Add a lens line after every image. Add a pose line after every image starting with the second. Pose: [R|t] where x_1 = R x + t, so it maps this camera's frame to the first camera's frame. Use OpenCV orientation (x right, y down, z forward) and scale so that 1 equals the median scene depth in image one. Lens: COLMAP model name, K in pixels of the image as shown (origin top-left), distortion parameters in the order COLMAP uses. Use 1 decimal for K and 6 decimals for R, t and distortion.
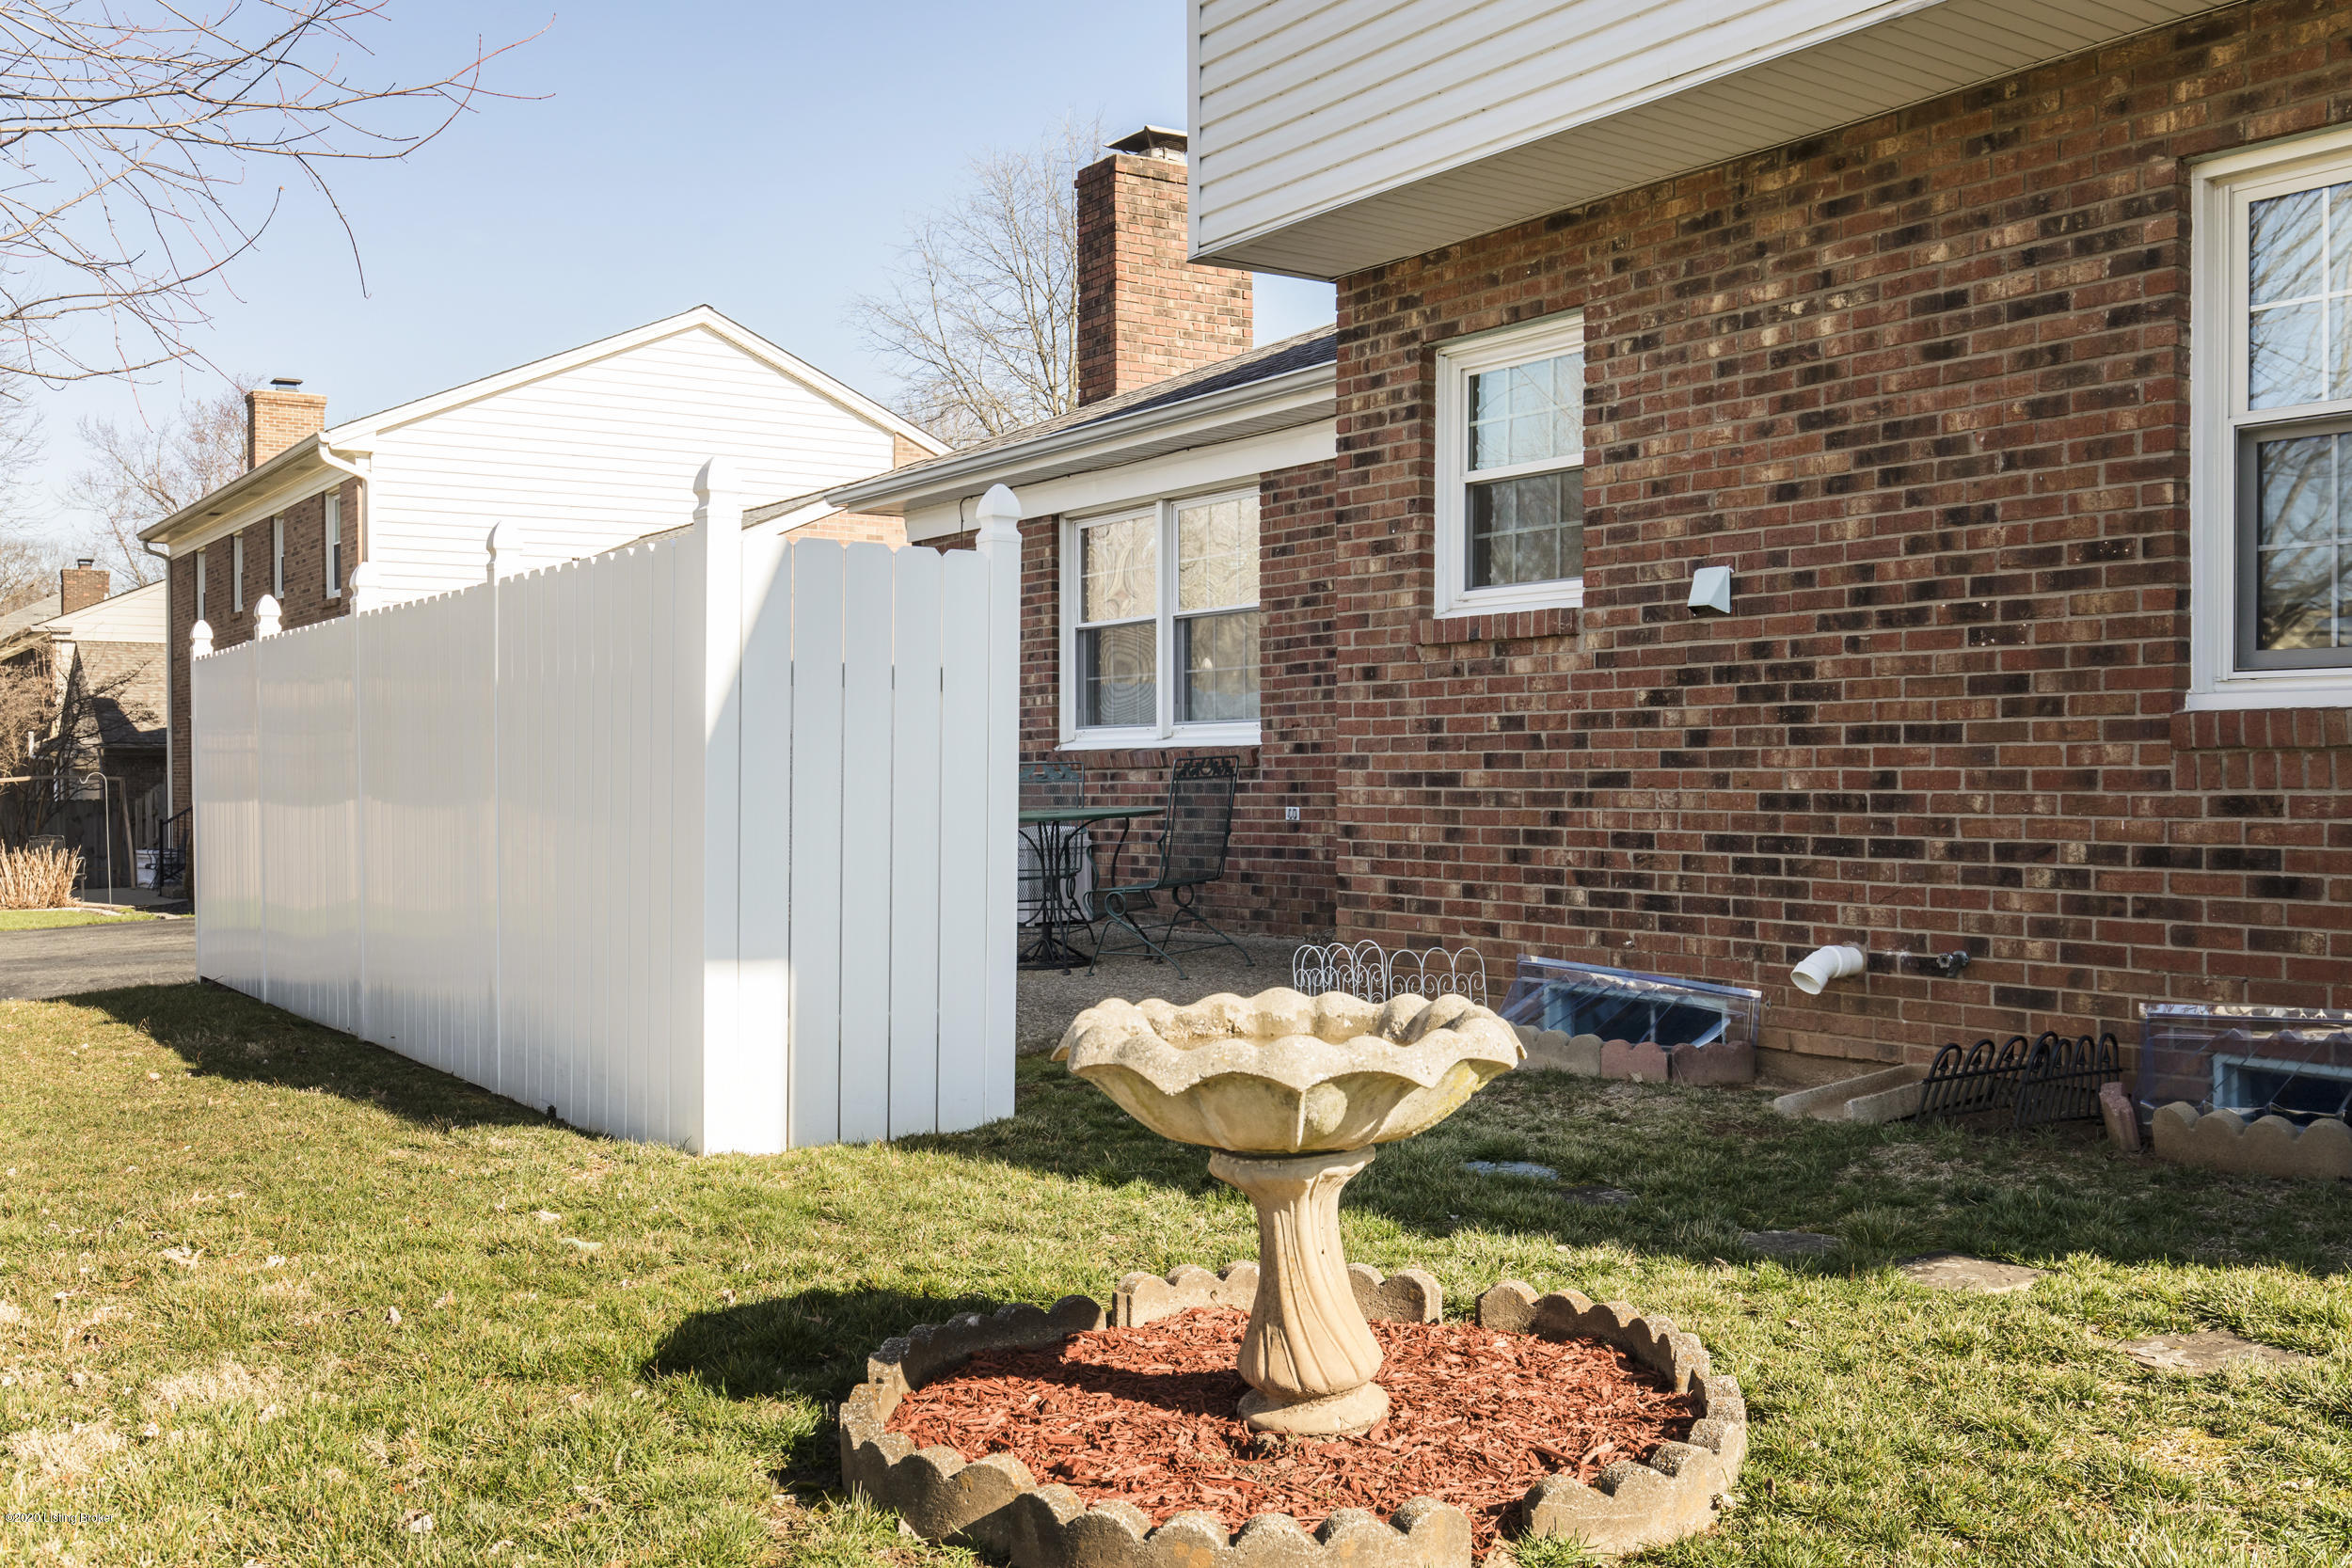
lens RADIAL K [[2153.8, 0, 1173.2], [0, 2153.8, 781.8], [0, 0, 1]] dist [-0.009426, -0.001824]
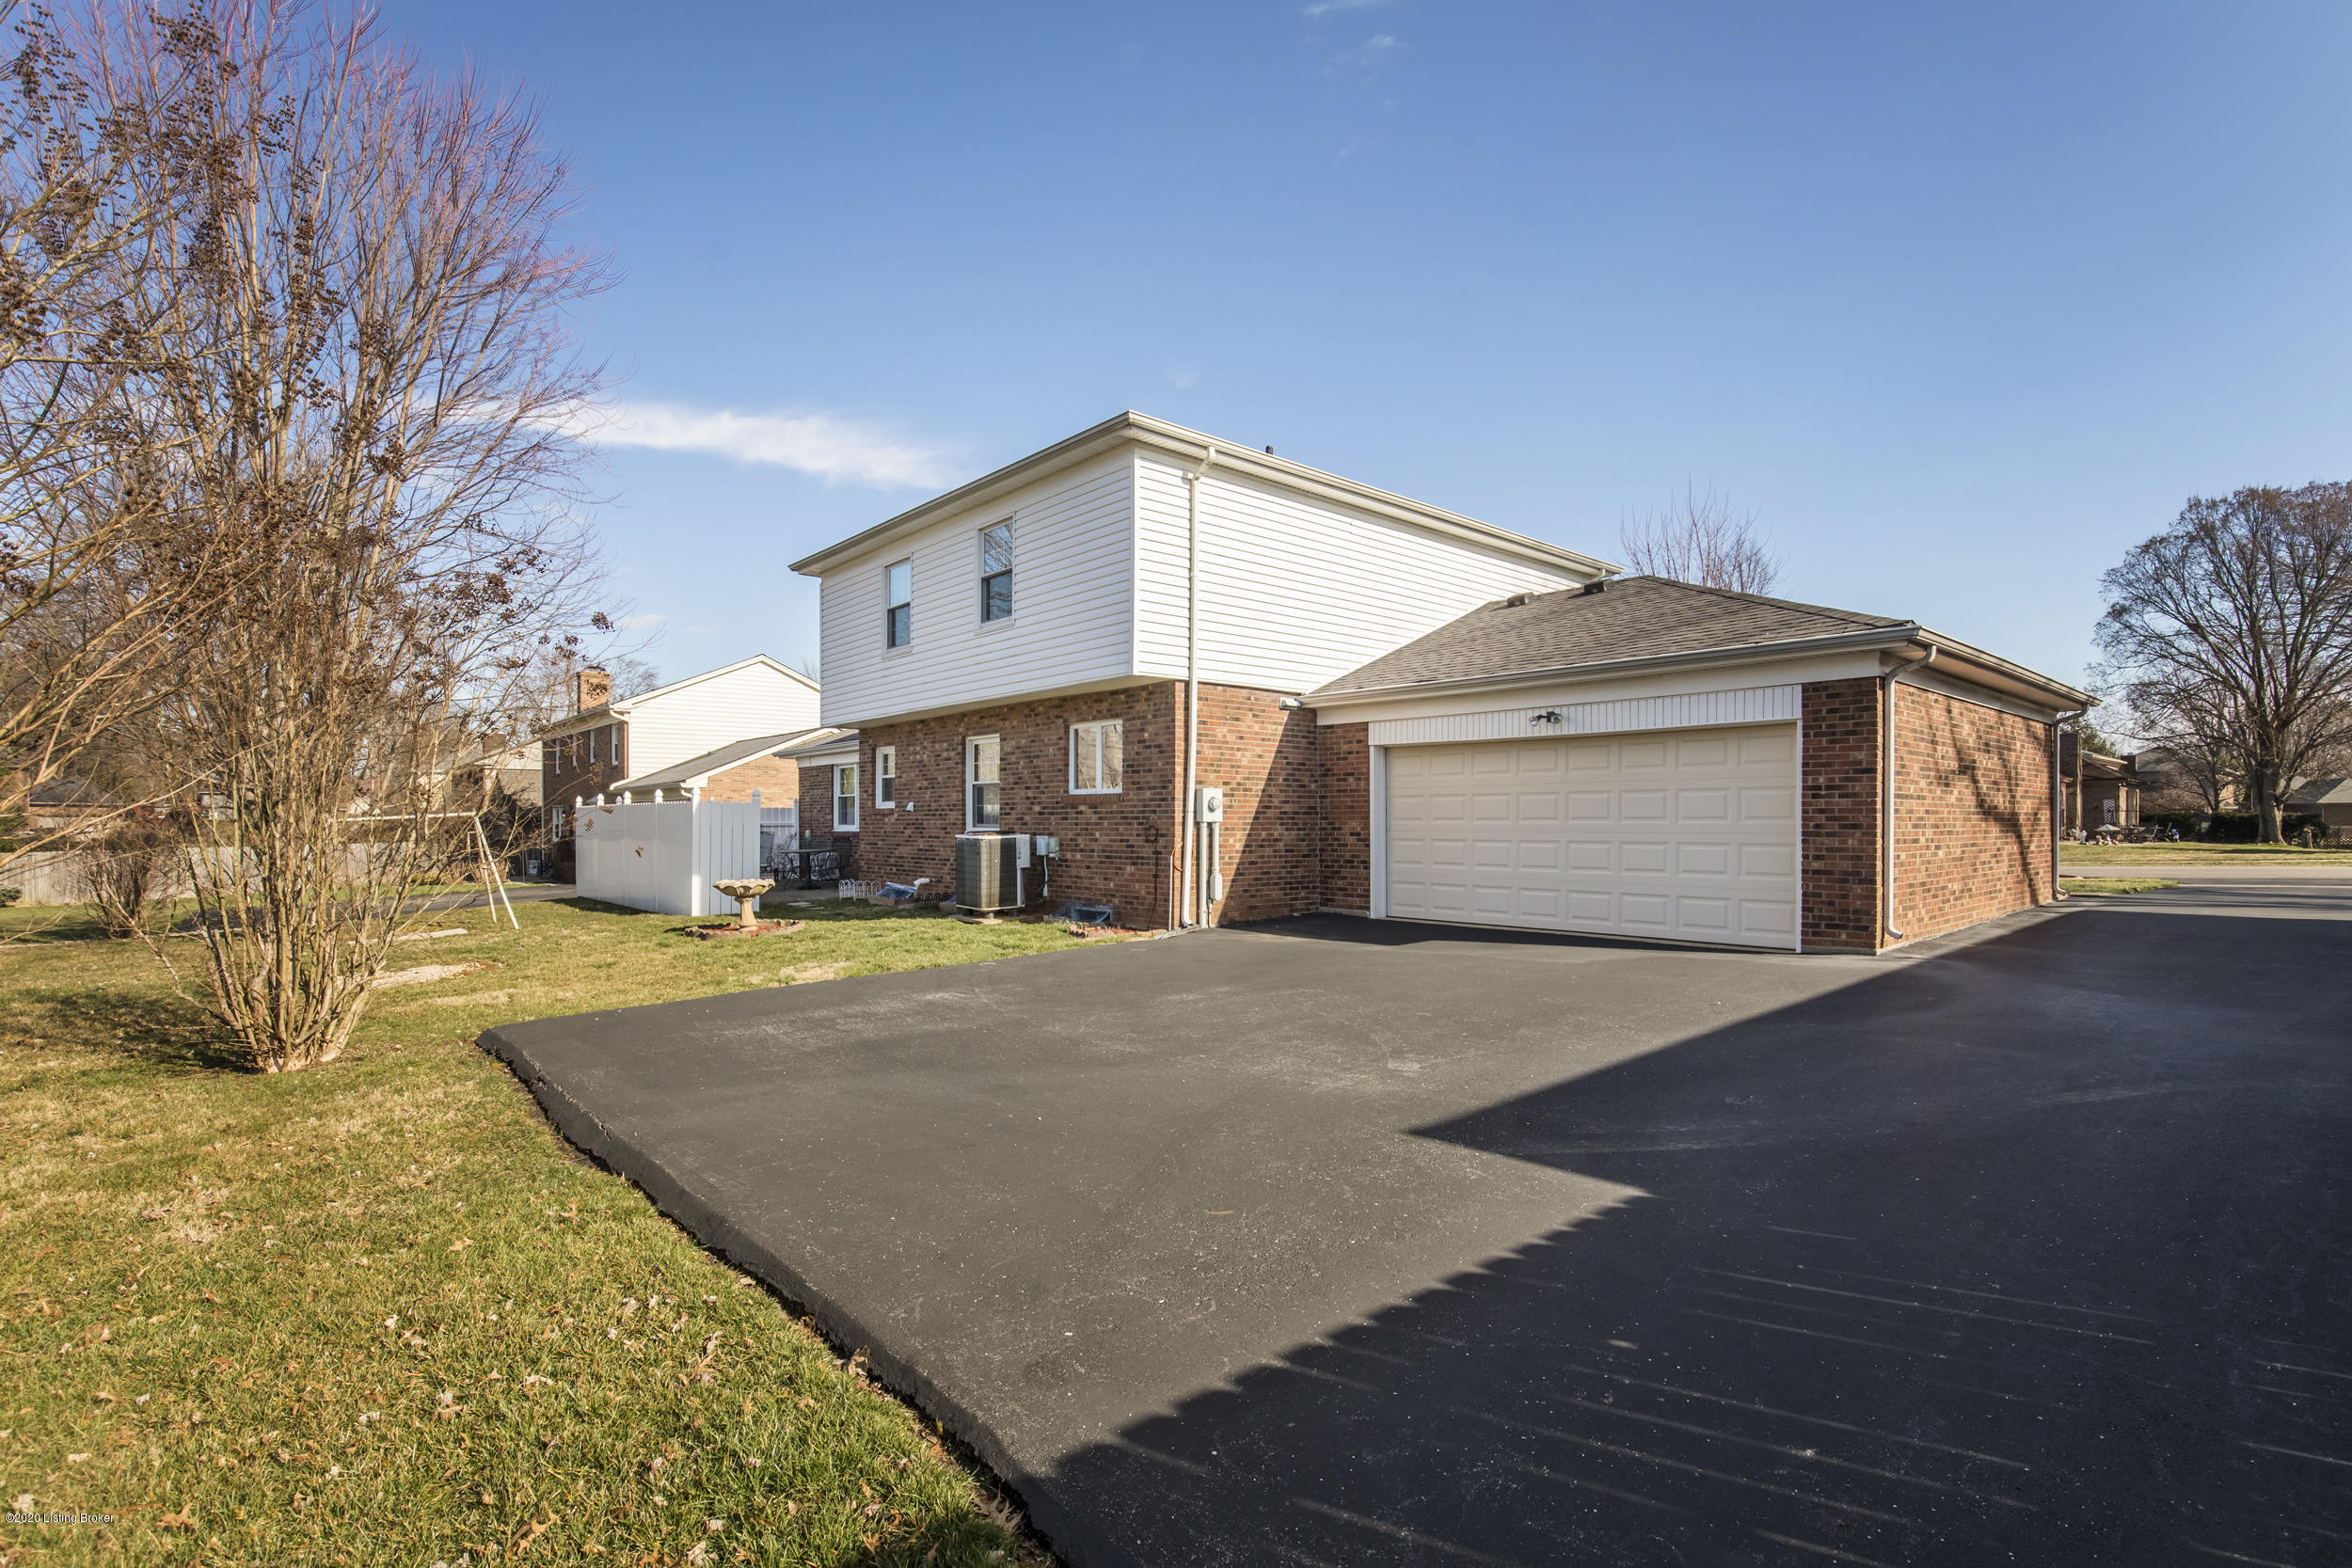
lens RADIAL K [[1102.2, 0, 1176.0], [0, 1102.2, 784.0], [0, 0, 1]] dist [0.000090, -0.000023]
pose [[0.994595, 0.007618, 0.103549, 1.051456], [-0.003576, 0.999226, -0.039169, -0.077841], [-0.103767, 0.038587, 0.993853, -2.799340]]
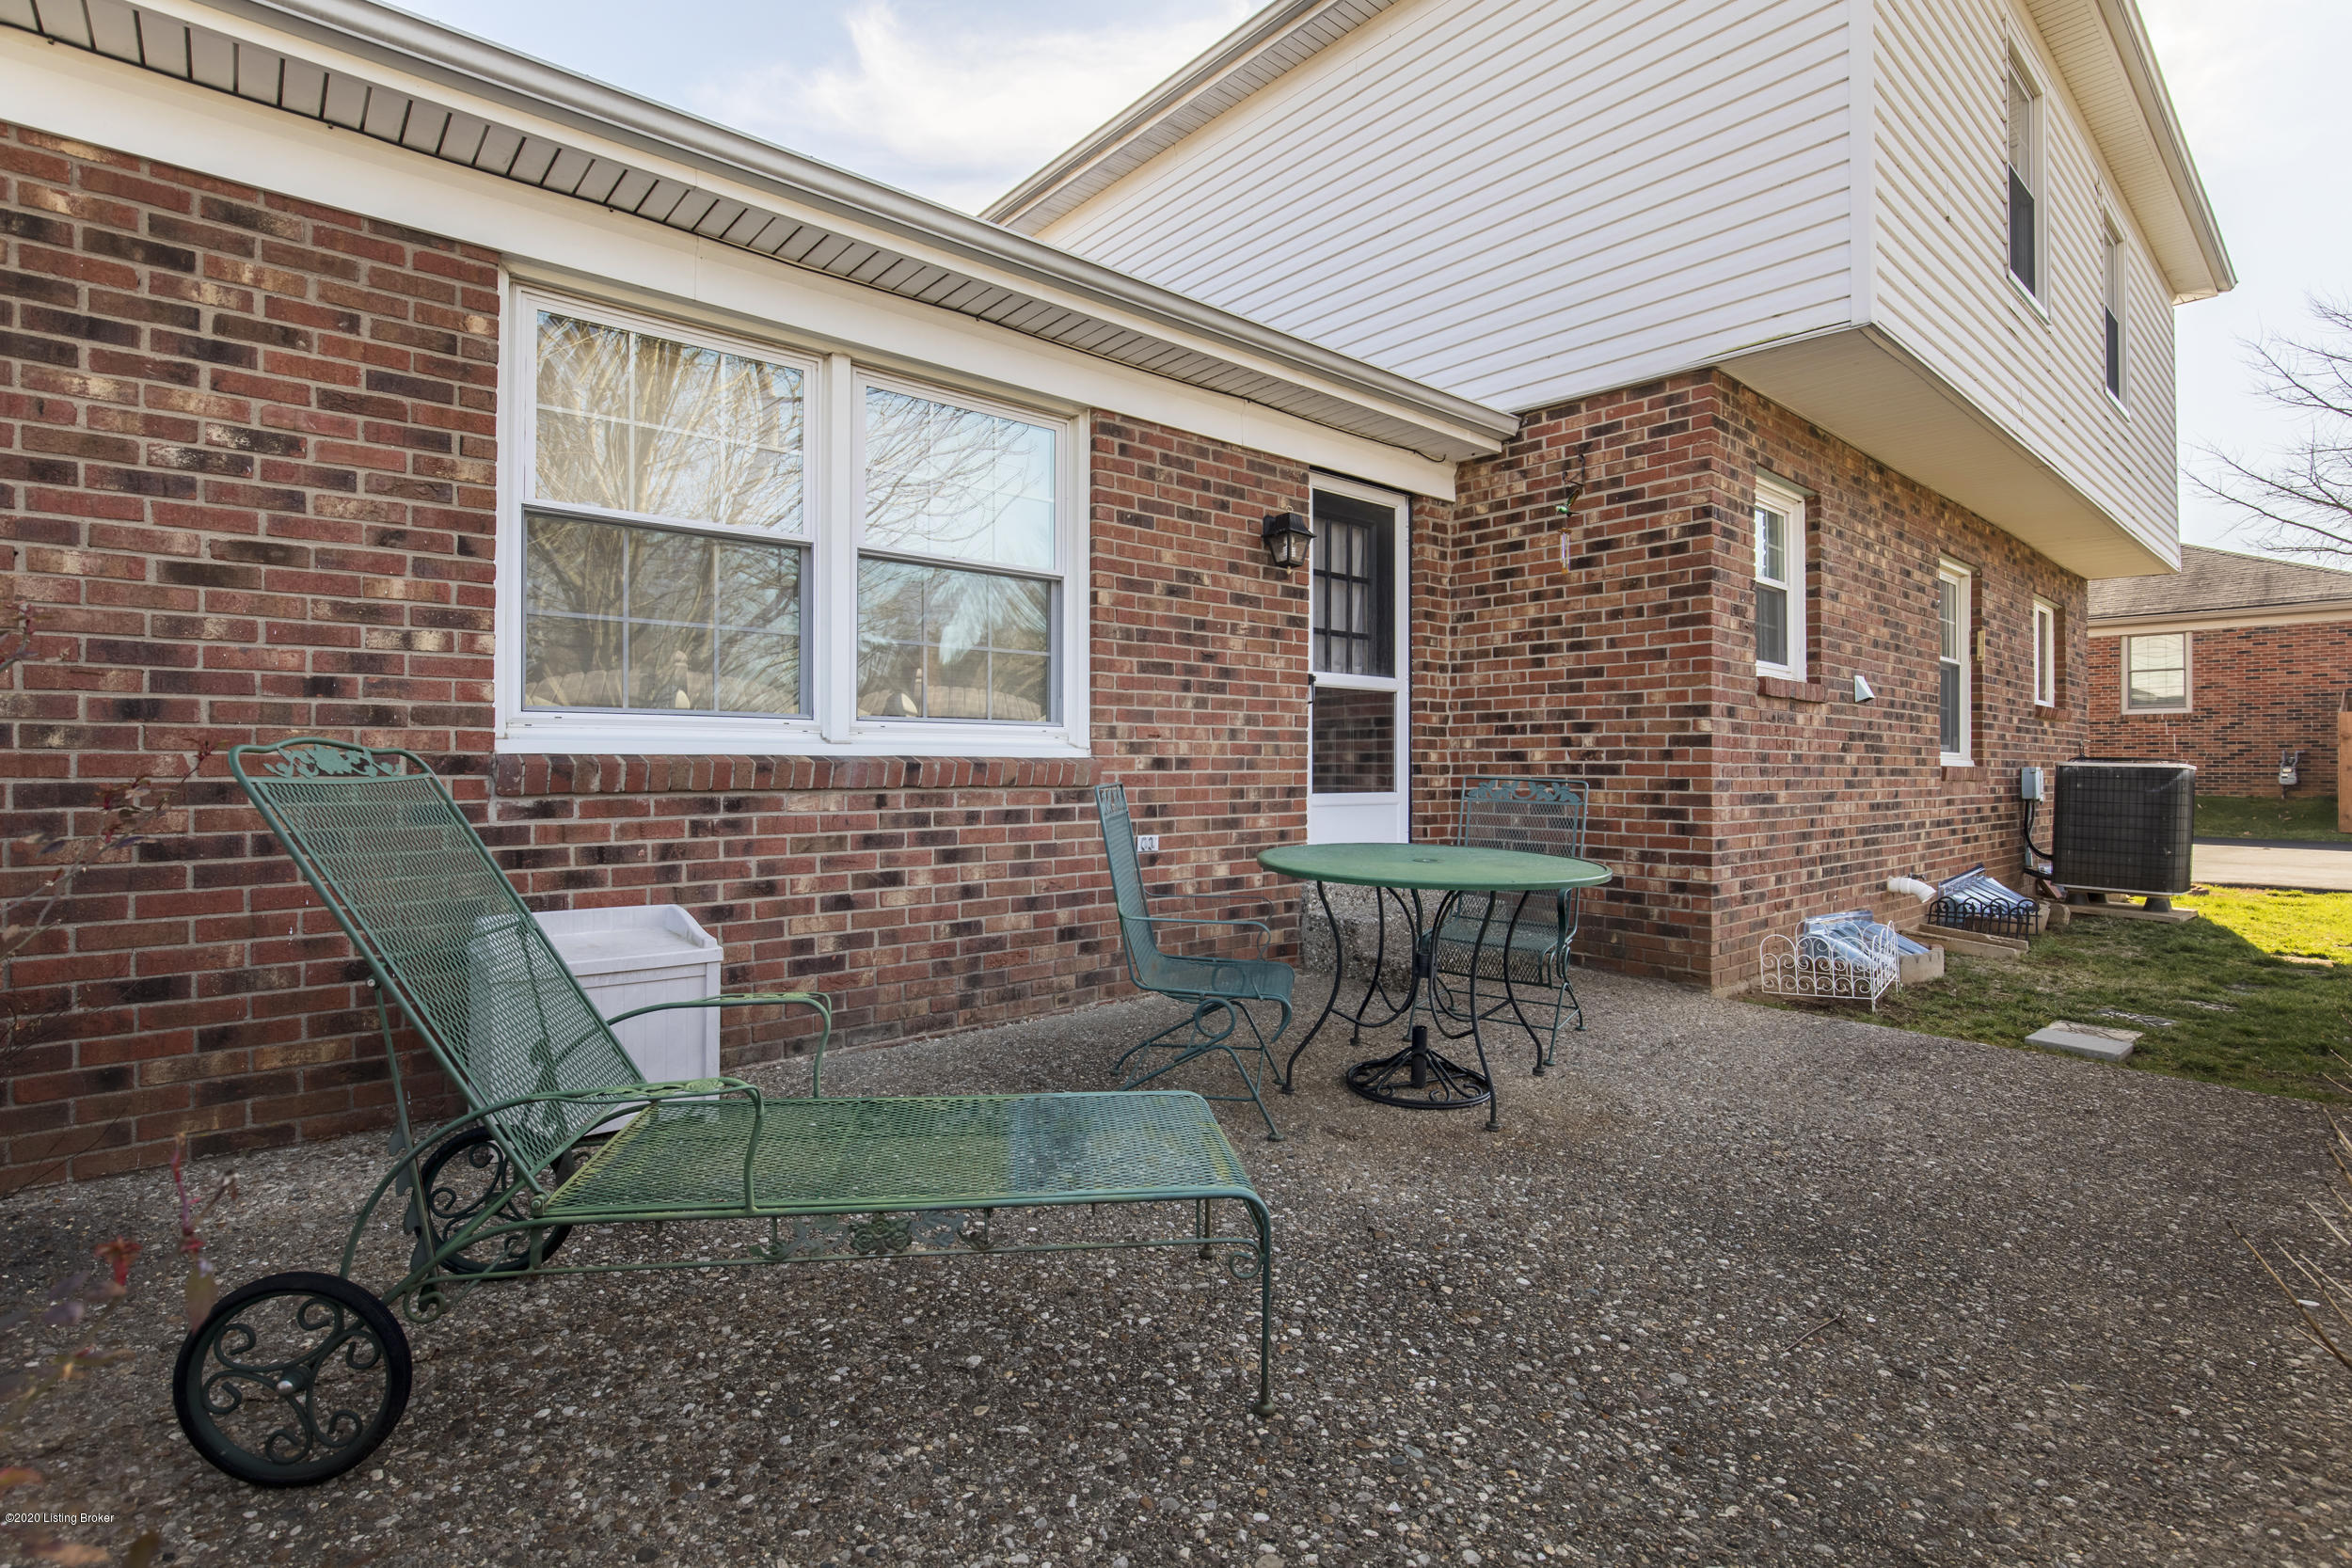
lens RADIAL K [[1217.2, 0, 1174.3], [0, 1217.2, 750.1], [0, 0, 1]] dist [0.003455, 0.000138]
pose [[-0.152654, 0.014331, 0.988176, -0.395245], [-0.002329, 0.999887, -0.014861, -0.013491], [-0.988277, -0.004570, -0.152603, 1.035883]]
